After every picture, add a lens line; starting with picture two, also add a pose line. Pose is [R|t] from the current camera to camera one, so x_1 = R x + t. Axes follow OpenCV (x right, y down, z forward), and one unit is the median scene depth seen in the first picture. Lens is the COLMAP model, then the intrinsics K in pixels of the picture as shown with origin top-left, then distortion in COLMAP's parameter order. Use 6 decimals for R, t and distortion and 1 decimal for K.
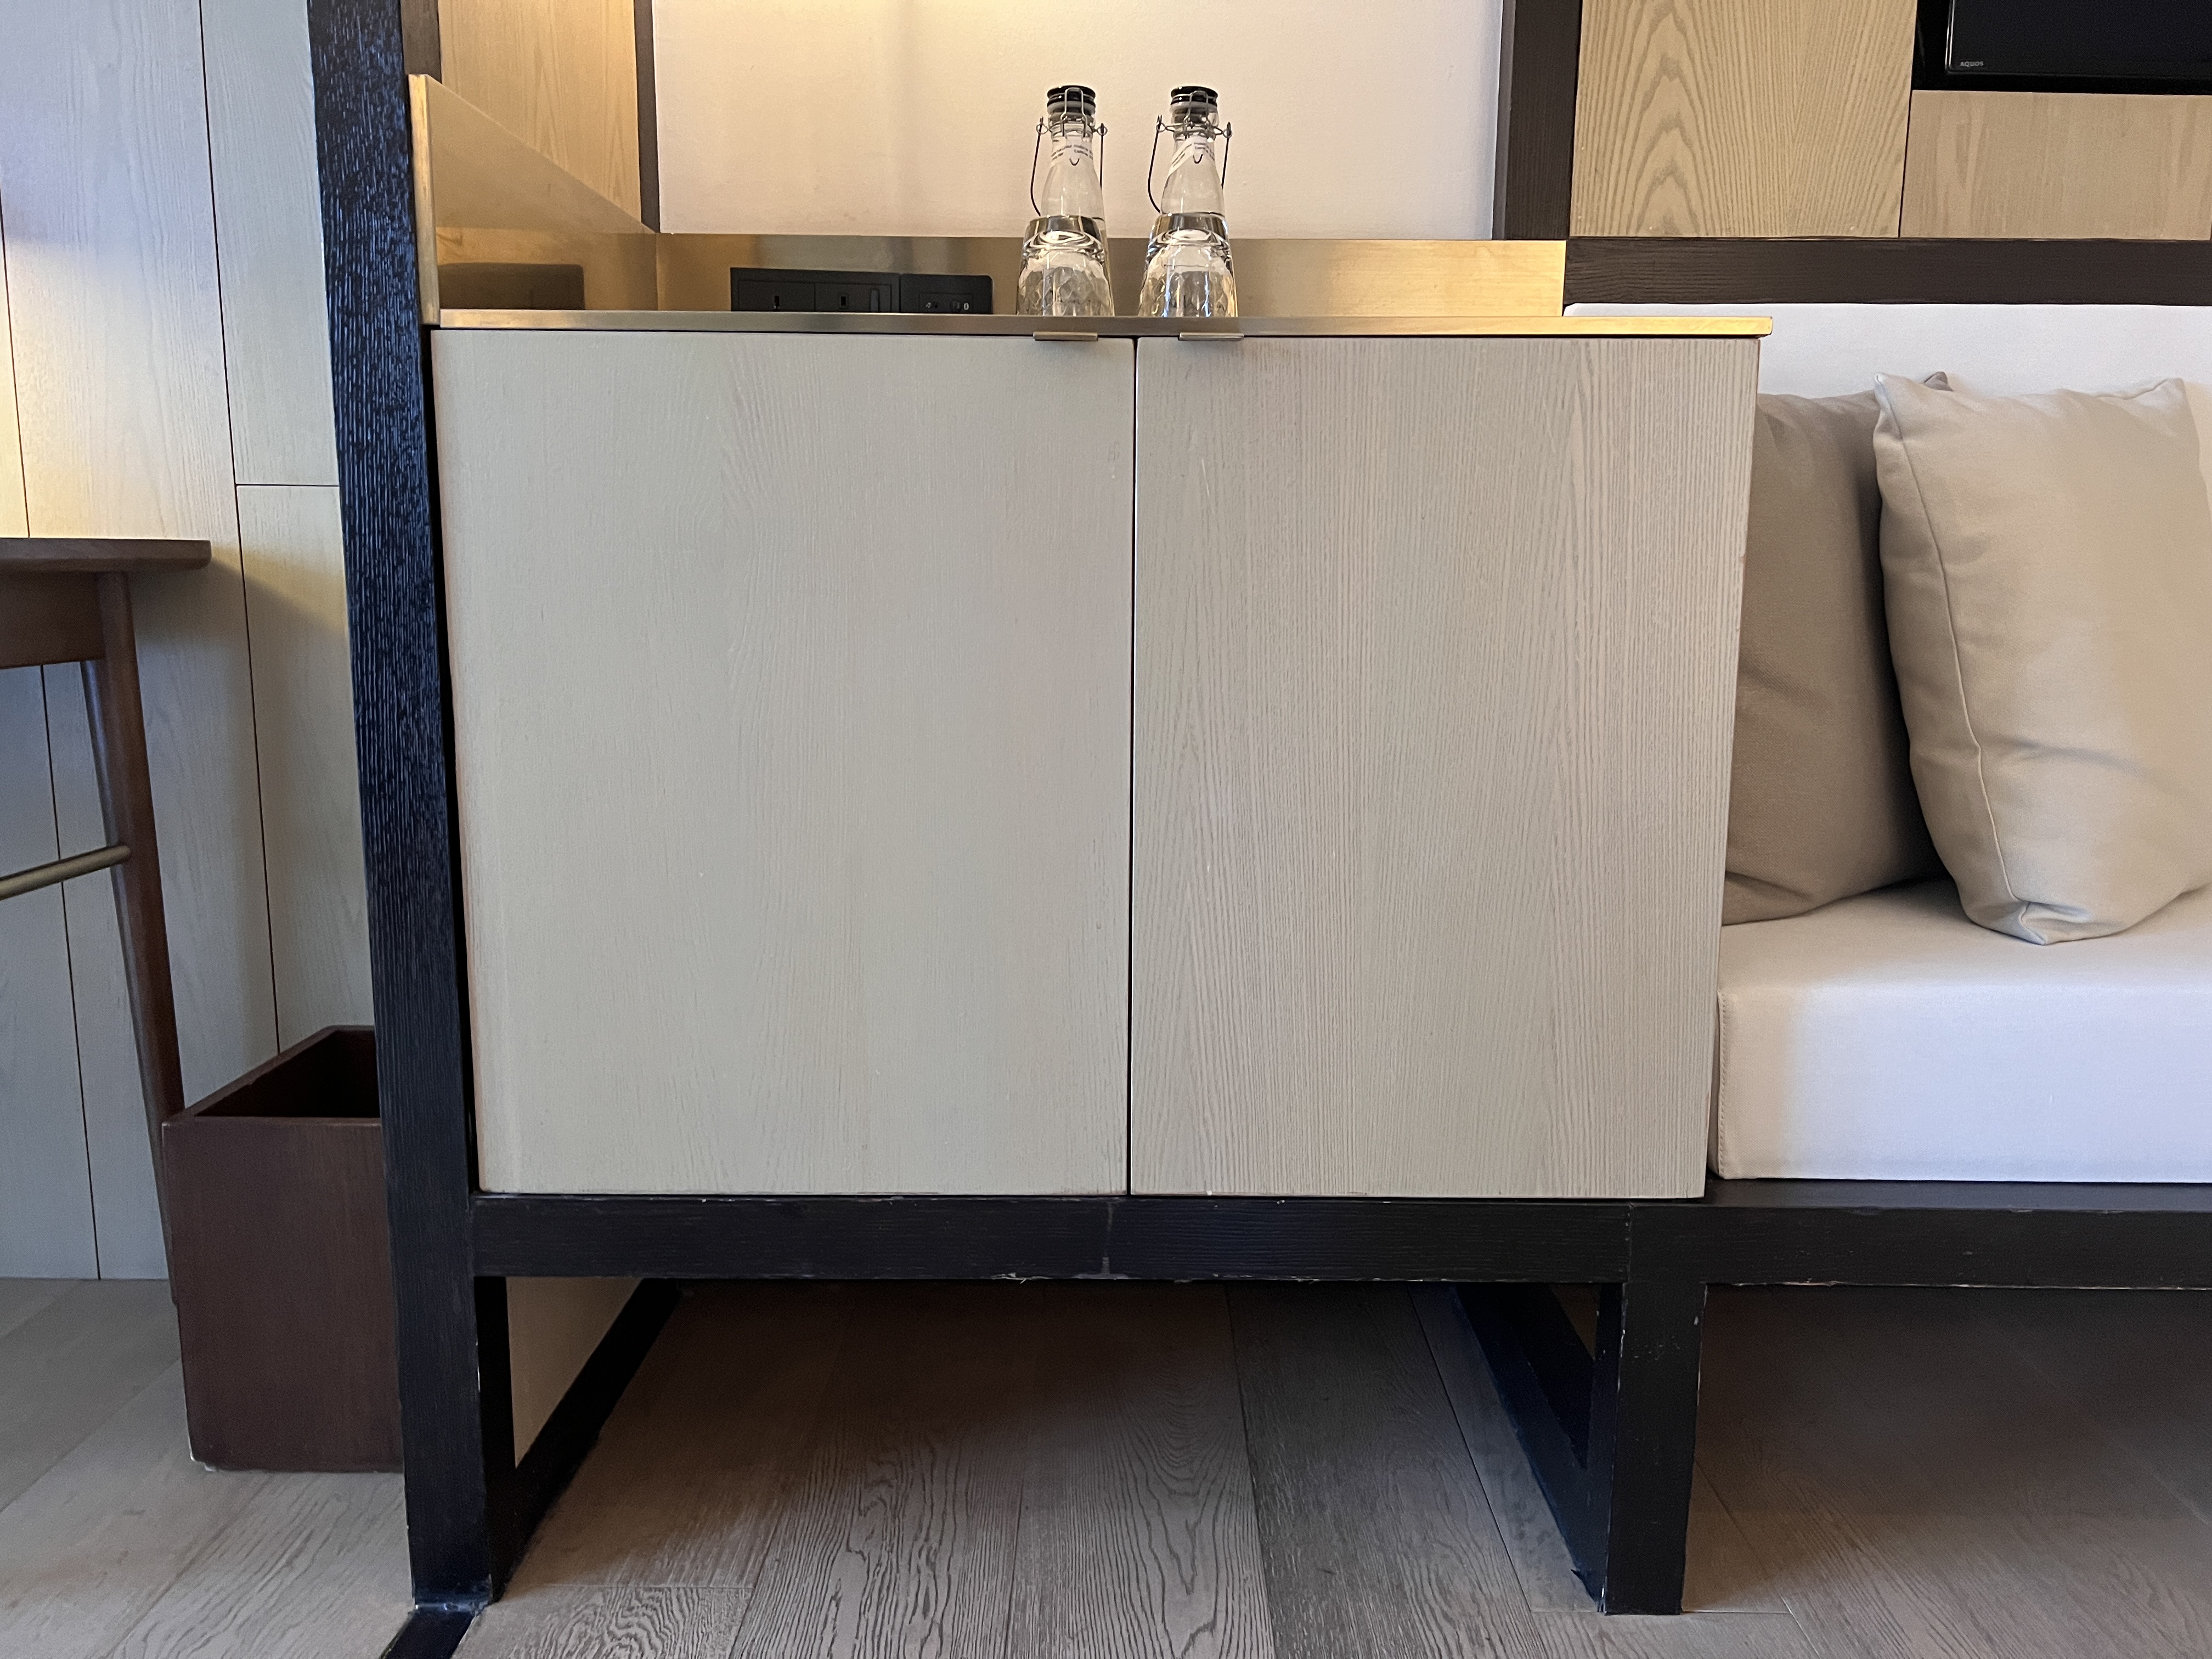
lens RADIAL K [[1685.4, 0, 1111.4], [0, 1685.4, 829.2], [0, 0, 1]] dist [0.038261, -0.034203]
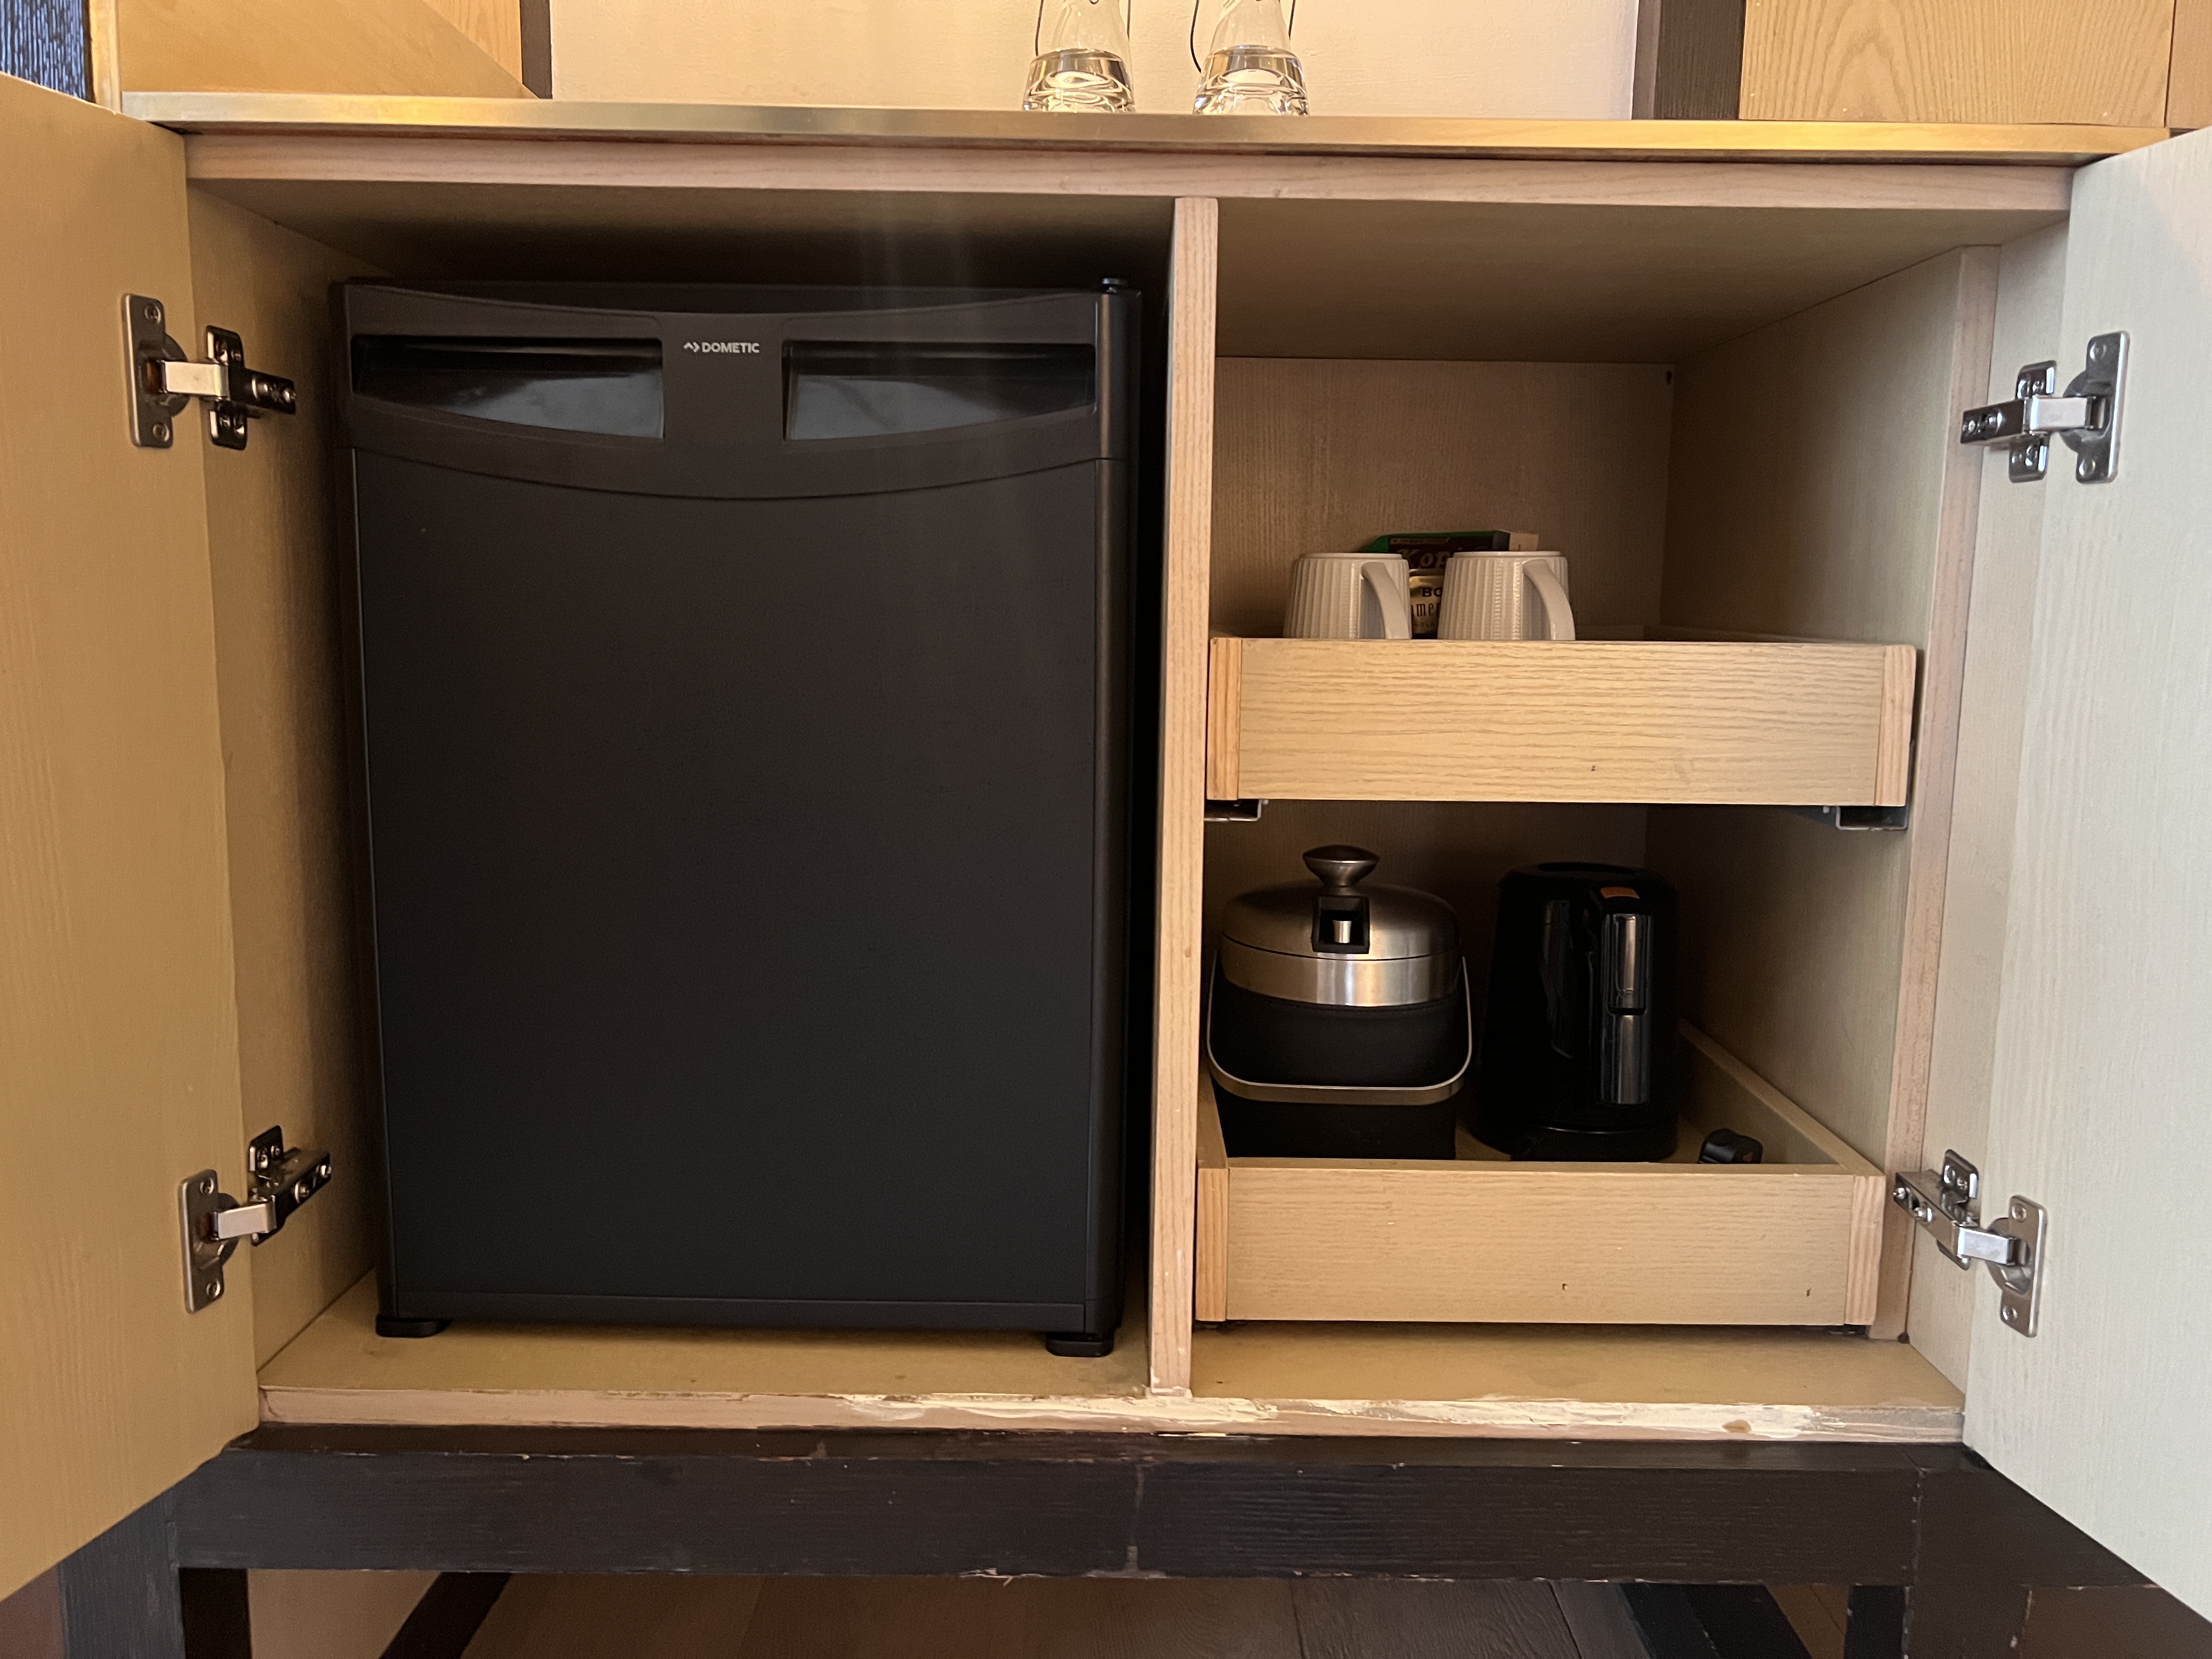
lens RADIAL K [[1685.4, 0, 1096.1], [0, 1685.4, 827.5], [0, 0, 1]] dist [0.038261, -0.034203]
pose [[0.999939, 0.008135, -0.007427, -0.011162], [-0.008345, 0.999554, -0.028675, -0.006731], [0.007190, 0.028735, 0.999561, 0.243007]]
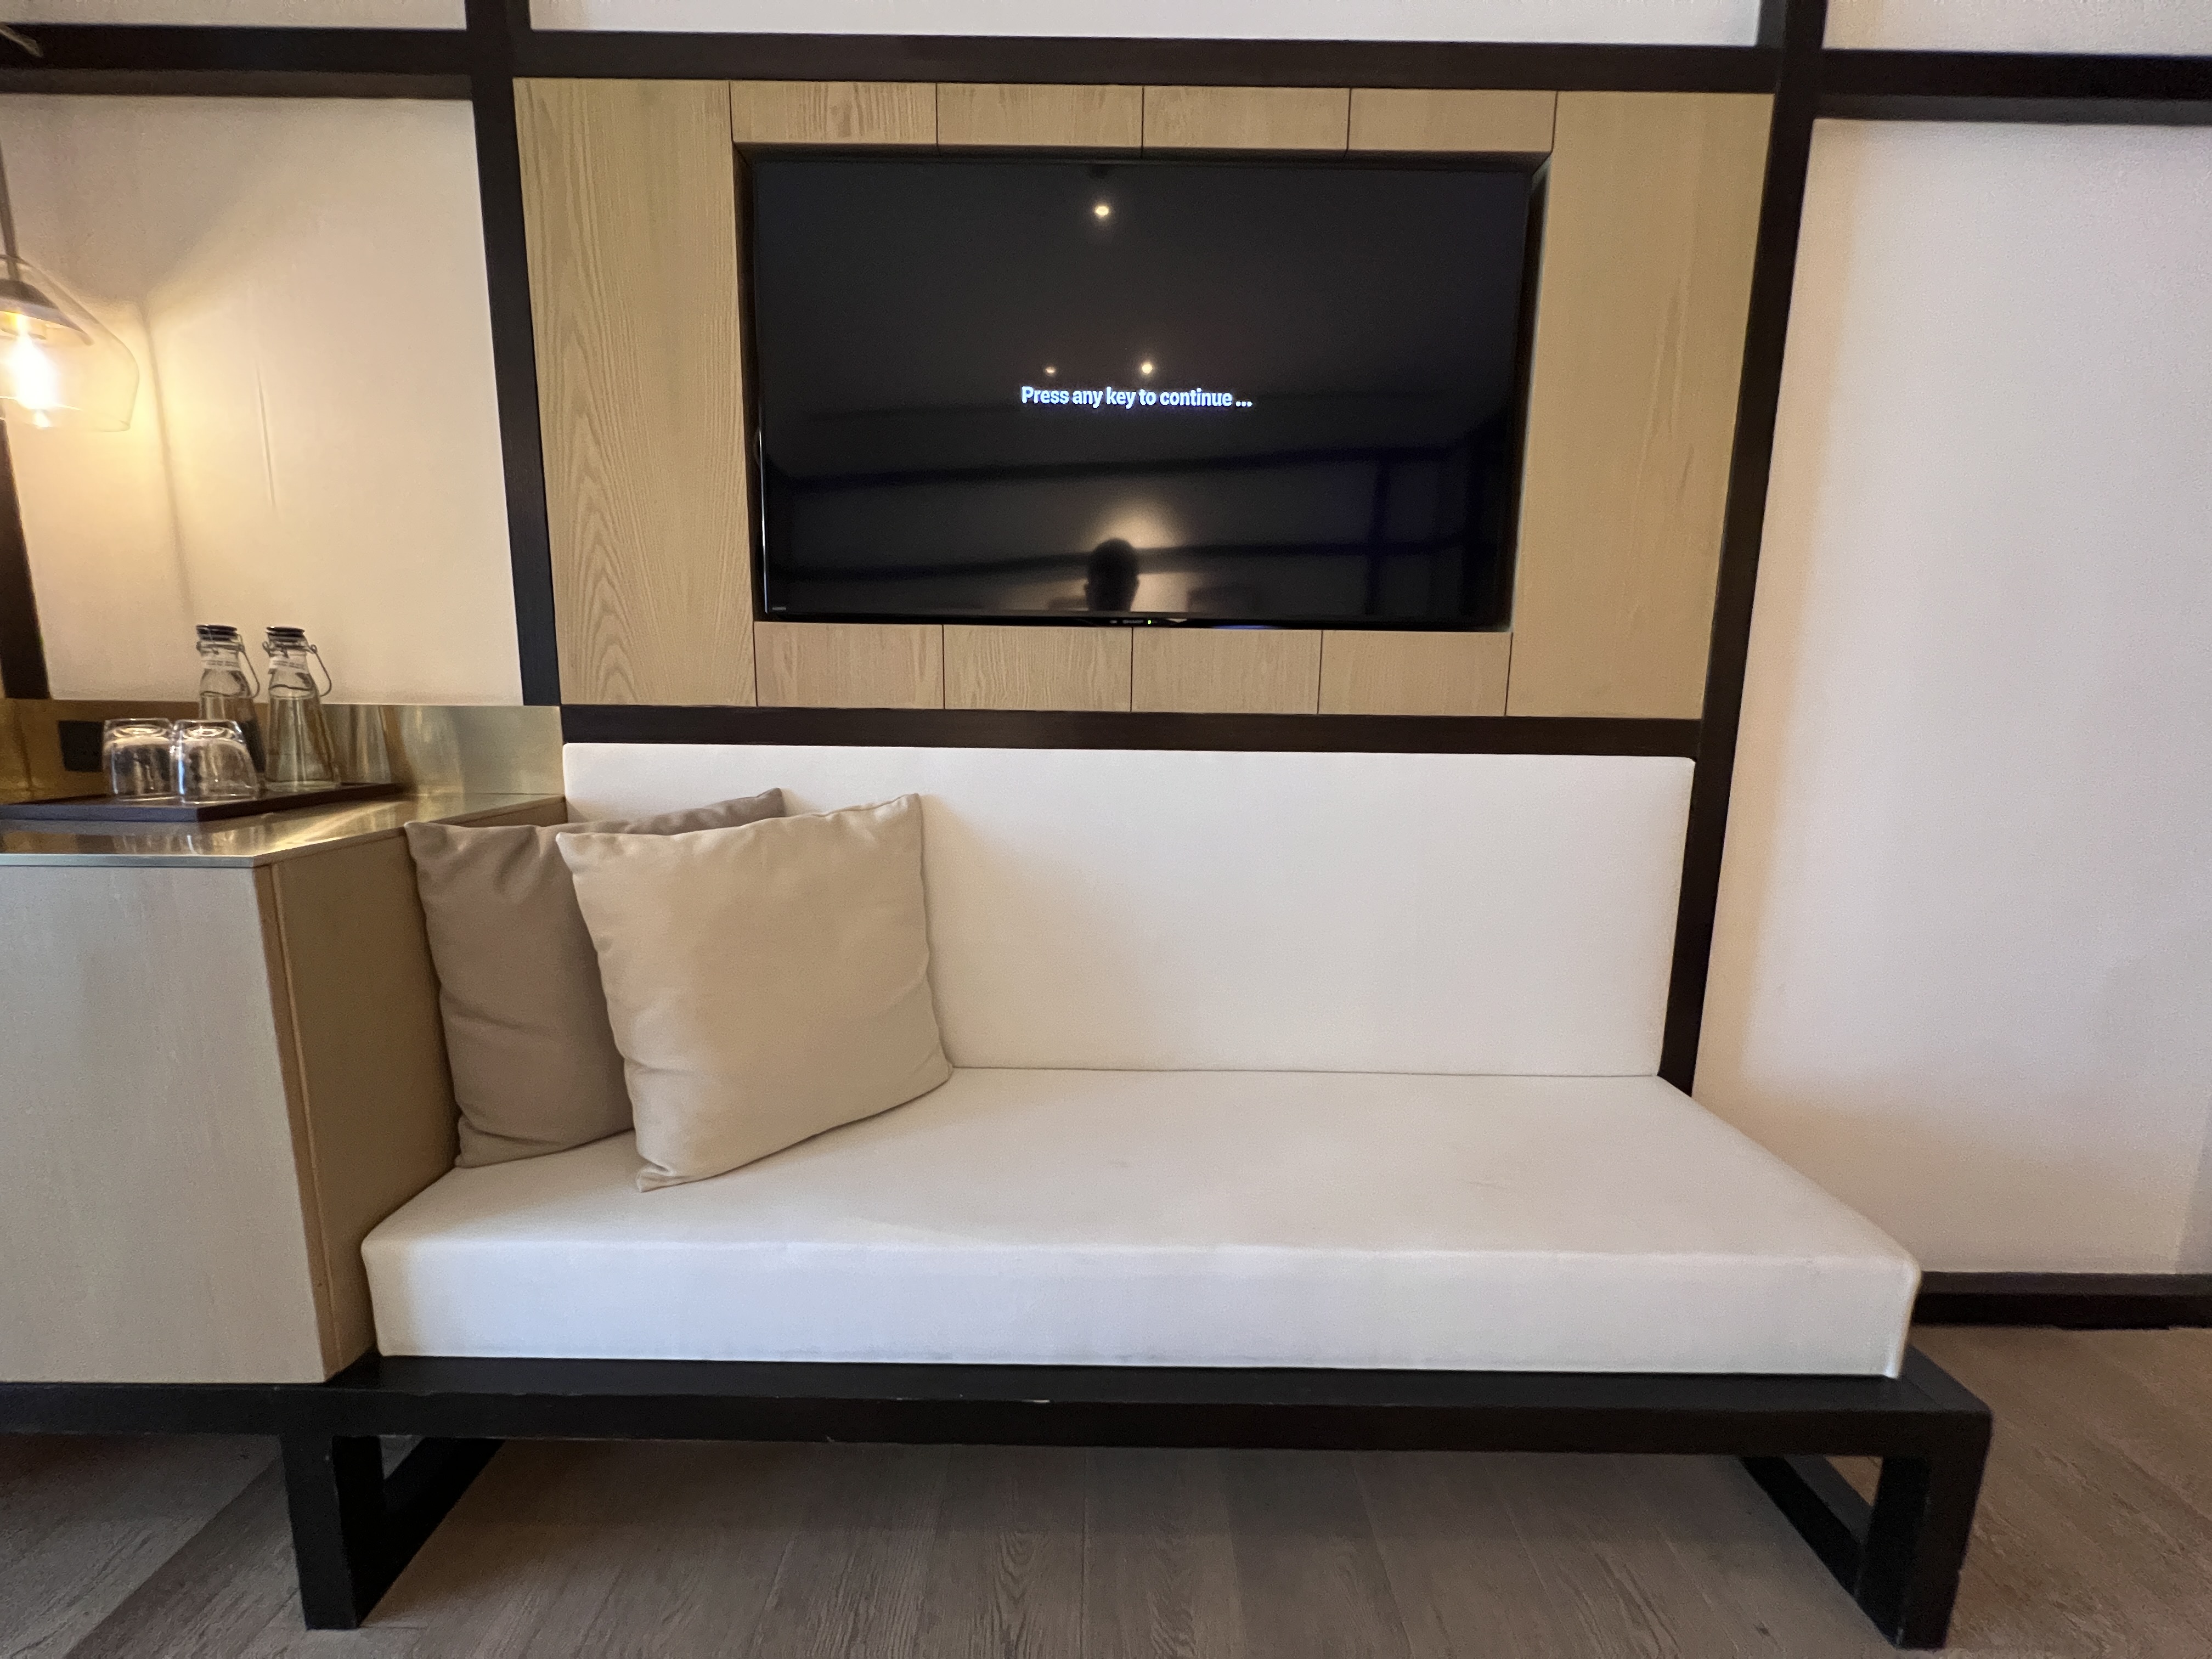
lens RADIAL K [[886.7, 0, 1100.1], [0, 886.7, 823.1], [0, 0, 1]] dist [-0.004773, -0.000364]
pose [[0.999962, 0.006834, -0.005433, 0.814961], [-0.006899, 0.999904, -0.012005, -0.227530], [0.005350, 0.012042, 0.999913, 0.132482]]
